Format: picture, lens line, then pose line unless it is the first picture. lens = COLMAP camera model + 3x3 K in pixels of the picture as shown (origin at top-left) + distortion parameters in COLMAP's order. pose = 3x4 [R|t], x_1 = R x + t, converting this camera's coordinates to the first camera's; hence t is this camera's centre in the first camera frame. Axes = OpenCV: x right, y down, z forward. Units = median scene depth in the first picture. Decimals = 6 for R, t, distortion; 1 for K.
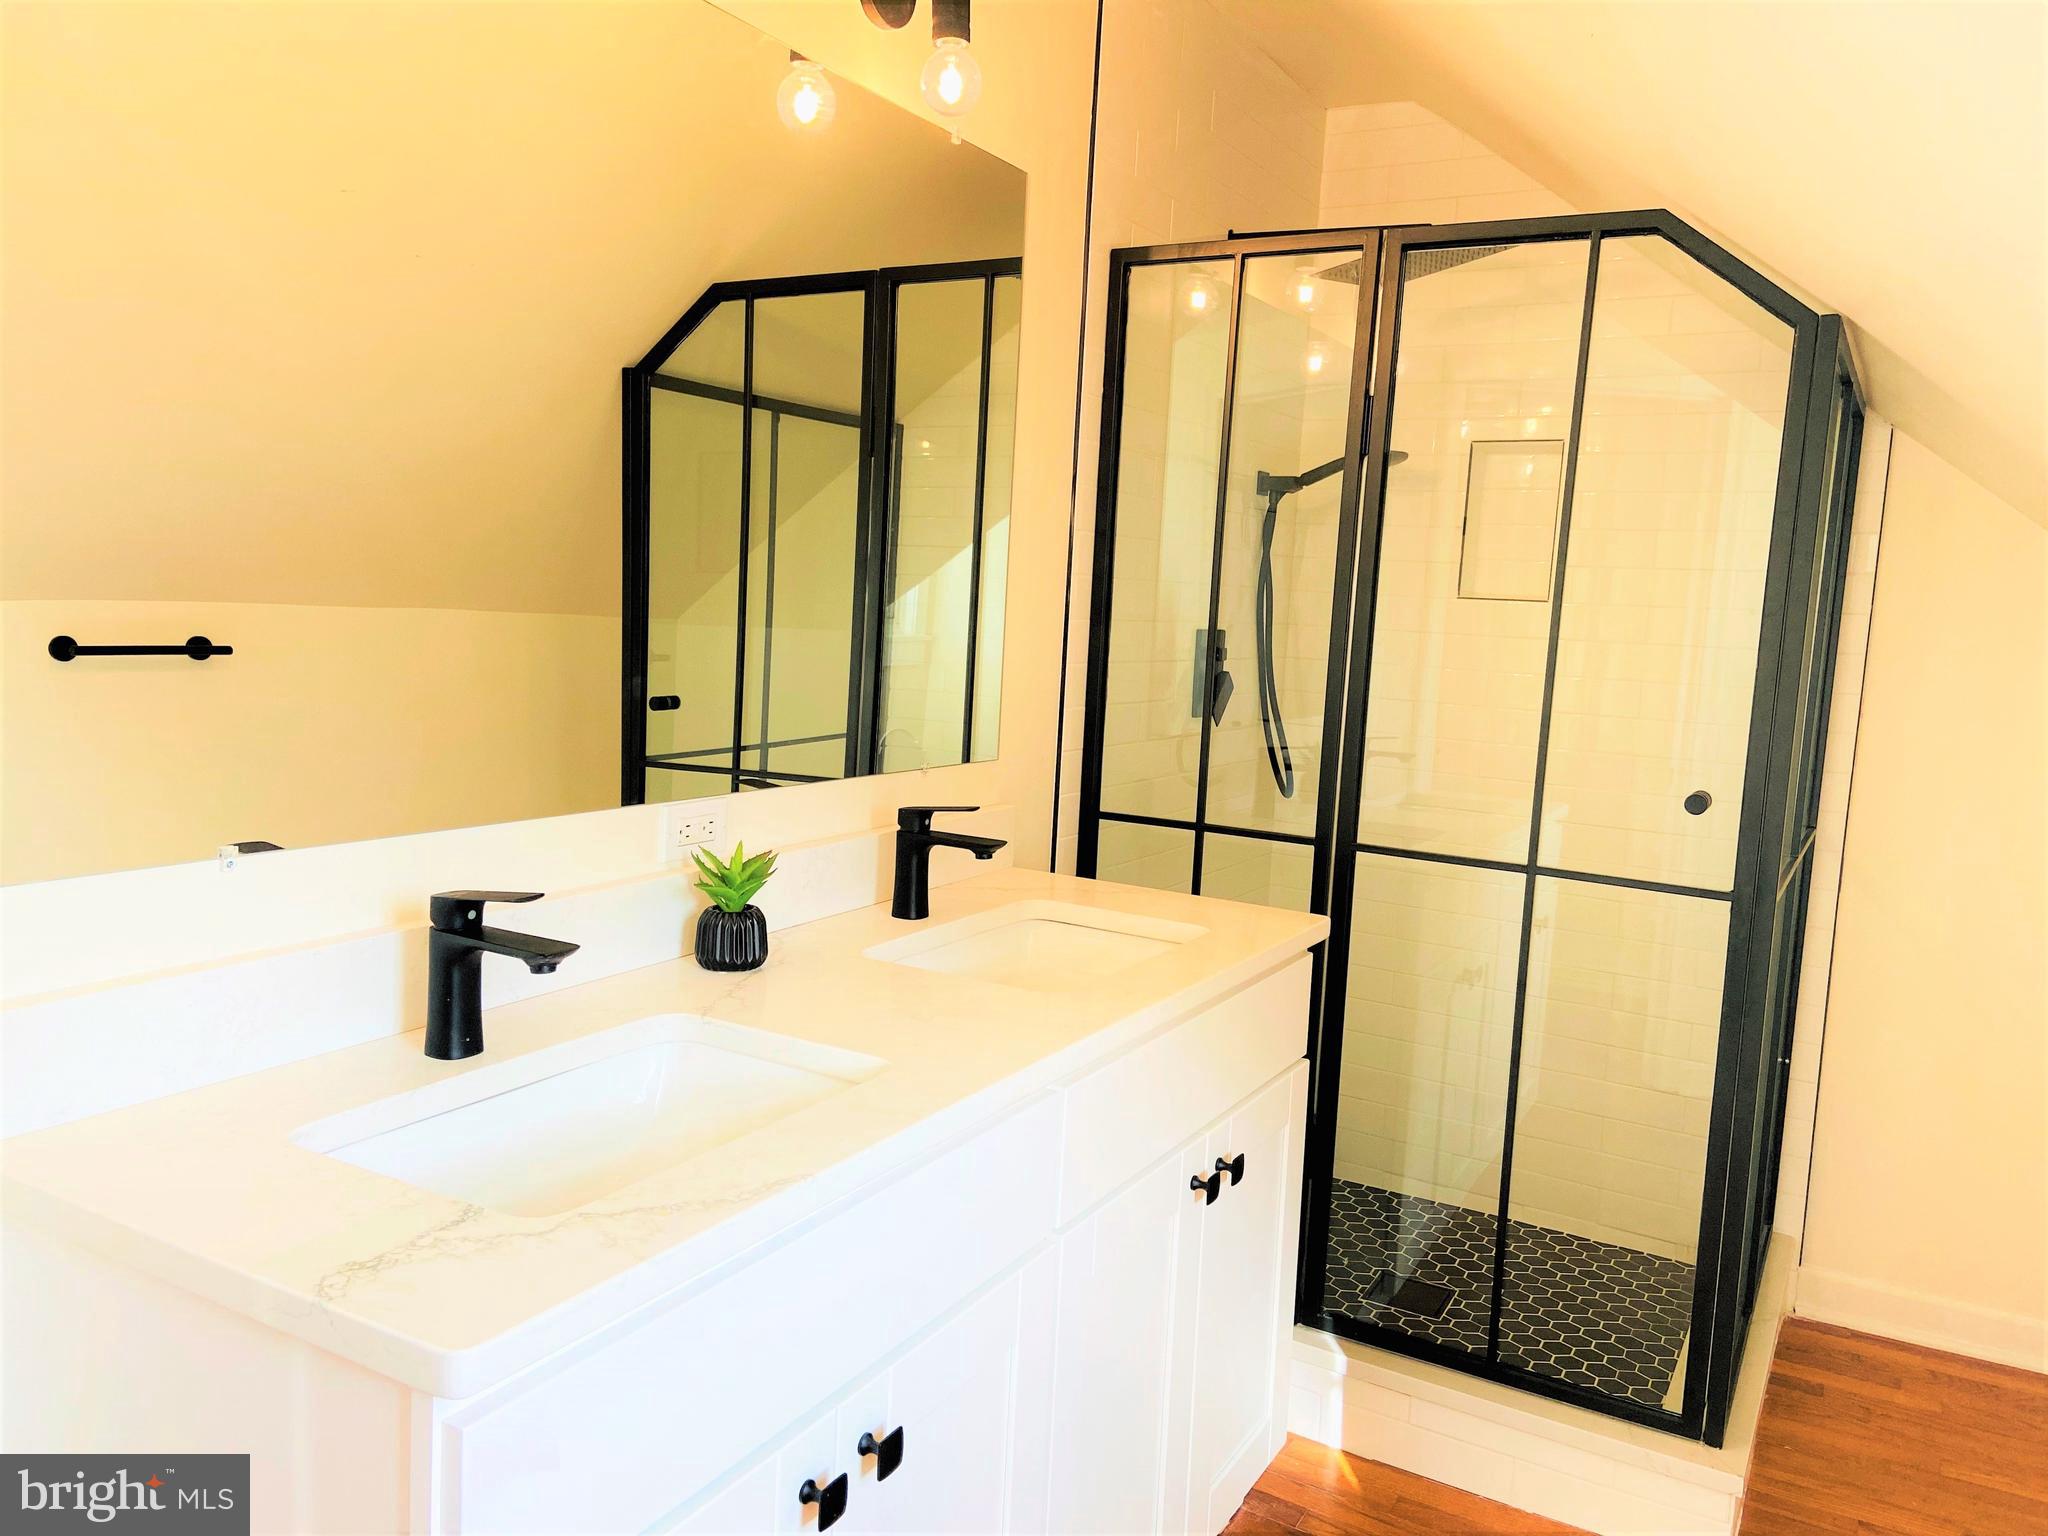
lens RADIAL K [[1537.4, 0, 1036.8], [0, 1537.4, 762.3], [0, 0, 1]] dist [0.121935, -0.152559]
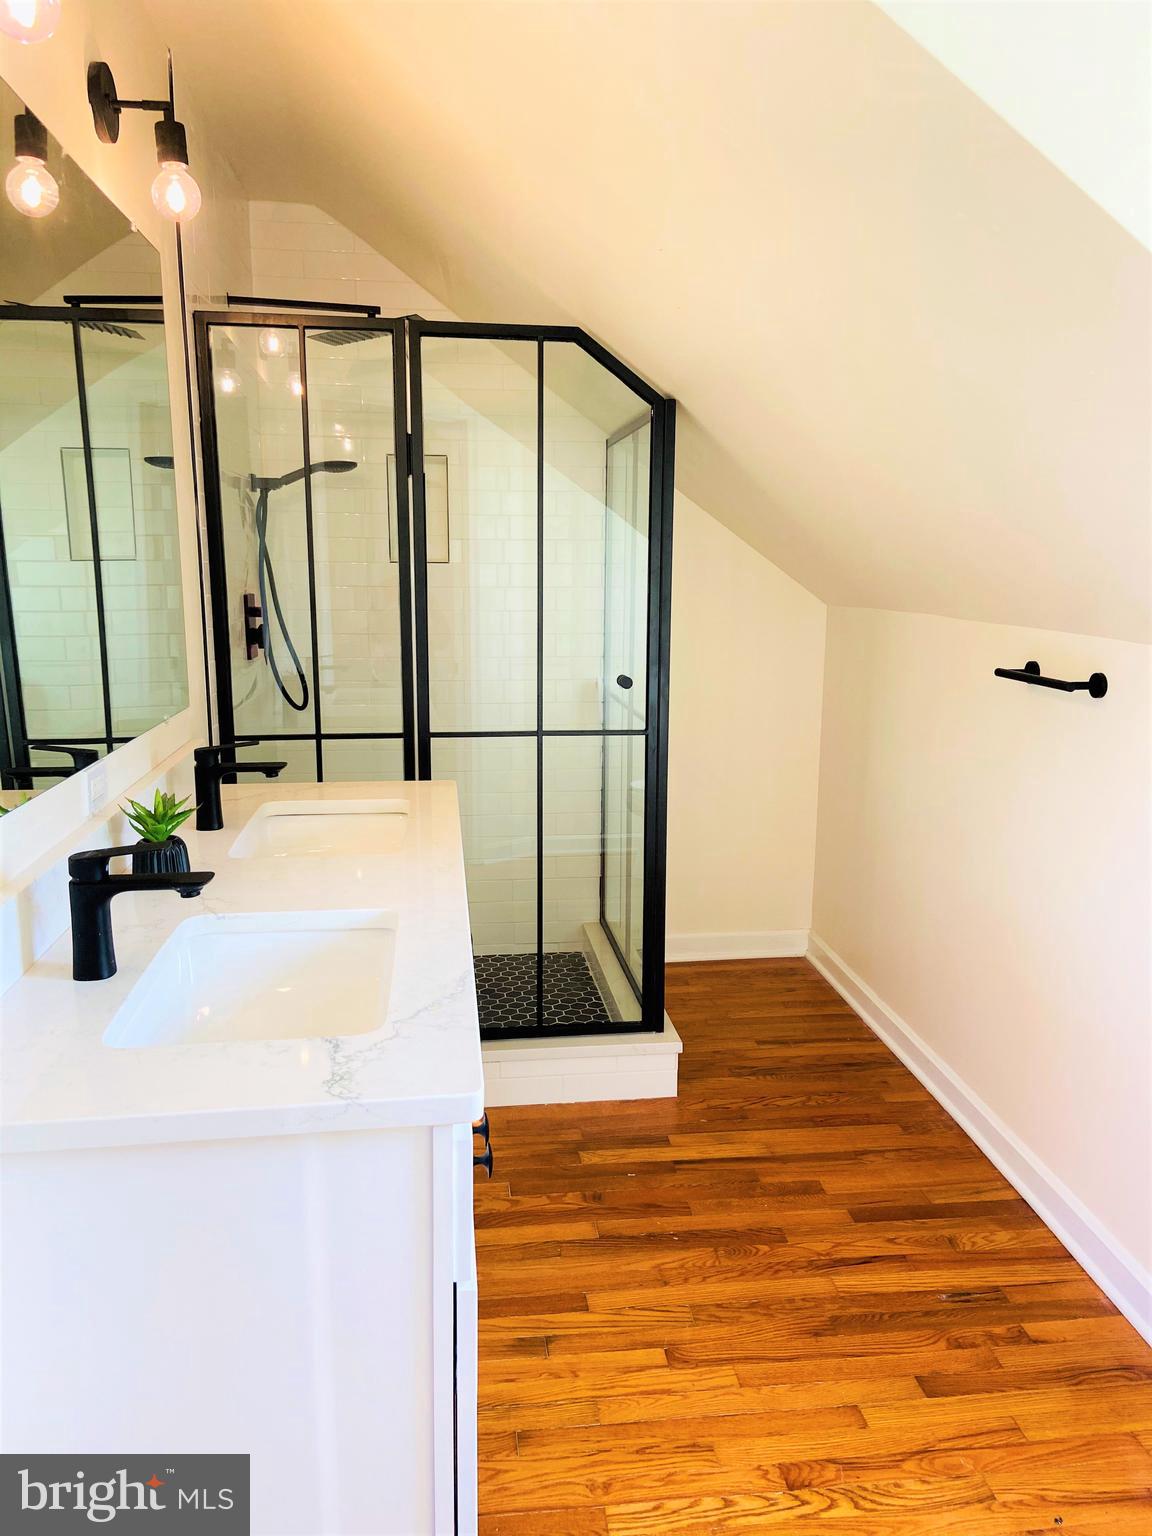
lens RADIAL K [[1153.0, 0, 580.2], [0, 1153.0, 771.7], [0, 0, 1]] dist [0.121935, -0.152559]
pose [[0.801041, -0.154852, 0.578234, -0.376330], [0.101104, 0.987083, 0.124280, -0.040266], [-0.590010, -0.041092, 0.806349, -0.016607]]
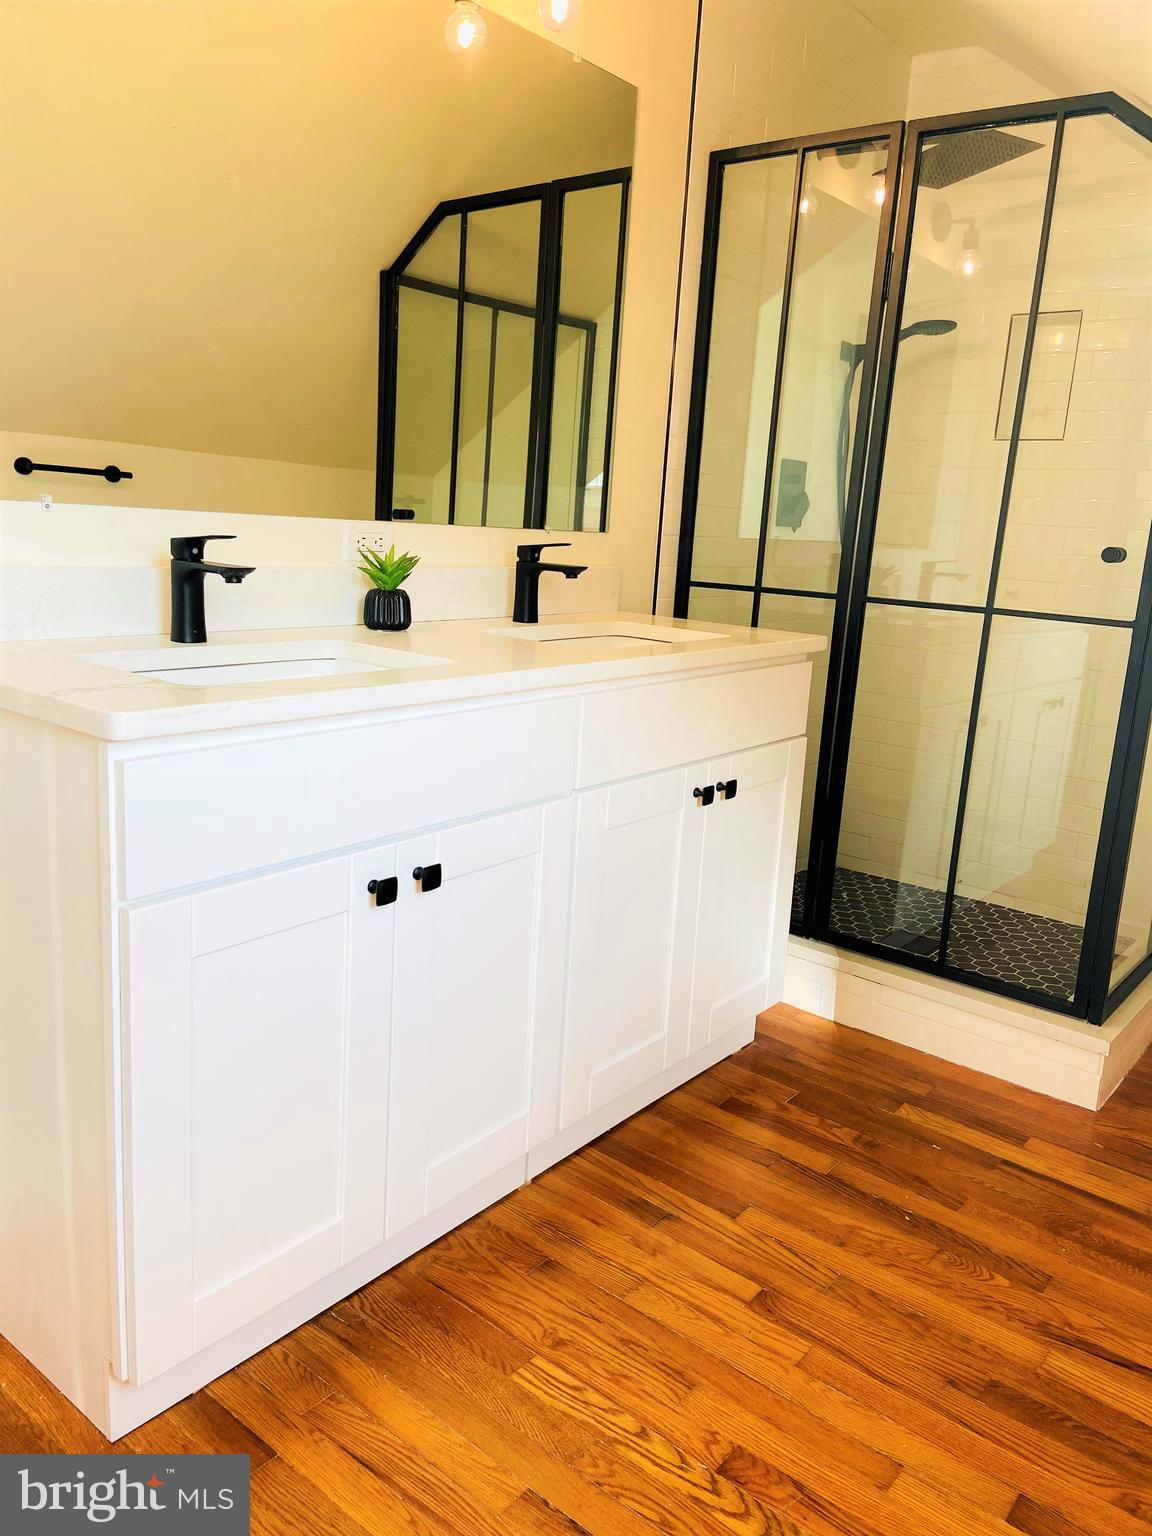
lens RADIAL K [[1153.0, 0, 584.2], [0, 1153.0, 756.3], [0, 0, 1]] dist [0.121935, -0.152559]
pose [[0.987261, 0.040927, -0.153755, 0.136262], [-0.027252, 0.995567, 0.090021, 0.117605], [0.156758, -0.084684, 0.984000, -0.076024]]
